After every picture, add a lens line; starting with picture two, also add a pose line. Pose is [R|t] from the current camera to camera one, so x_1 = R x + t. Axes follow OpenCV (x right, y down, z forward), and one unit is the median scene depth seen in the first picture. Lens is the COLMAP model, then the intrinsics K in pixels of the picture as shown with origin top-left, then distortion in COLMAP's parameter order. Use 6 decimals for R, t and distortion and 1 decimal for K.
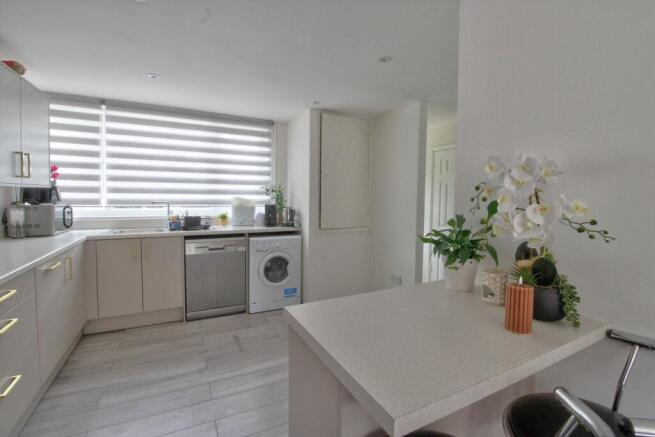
lens RADIAL K [[303.1, 0, 333.1], [0, 303.1, 207.4], [0, 0, 1]] dist [0.002631, -0.014073]
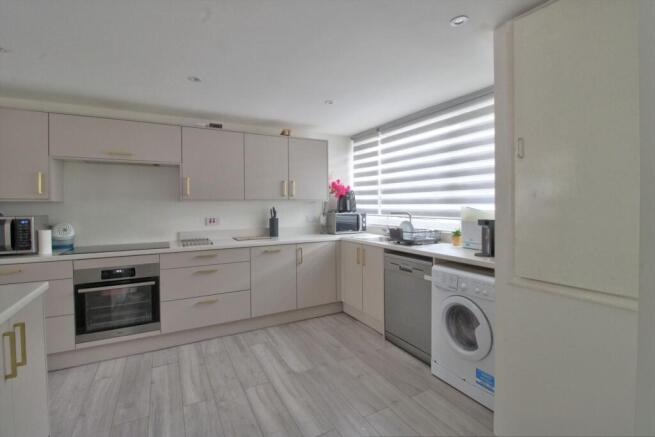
lens RADIAL K [[303.1, 0, 333.1], [0, 303.1, 207.4], [0, 0, 1]] dist [0.002631, -0.014073]
pose [[0.032702, -0.005637, -0.999449, 0.464132], [-0.032252, 0.999457, -0.006693, -0.022578], [0.998945, 0.032453, 0.032502, 0.814447]]
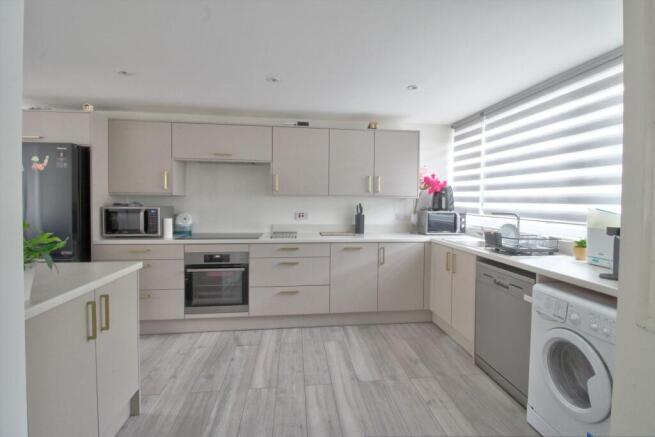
lens RADIAL K [[303.1, 0, 333.1], [0, 303.1, 207.4], [0, 0, 1]] dist [0.002631, -0.014073]
pose [[-0.340093, 0.003790, -0.940384, 0.389154], [-0.052465, 0.998358, 0.022998, -0.030311], [0.938927, 0.057158, -0.339335, 0.920663]]
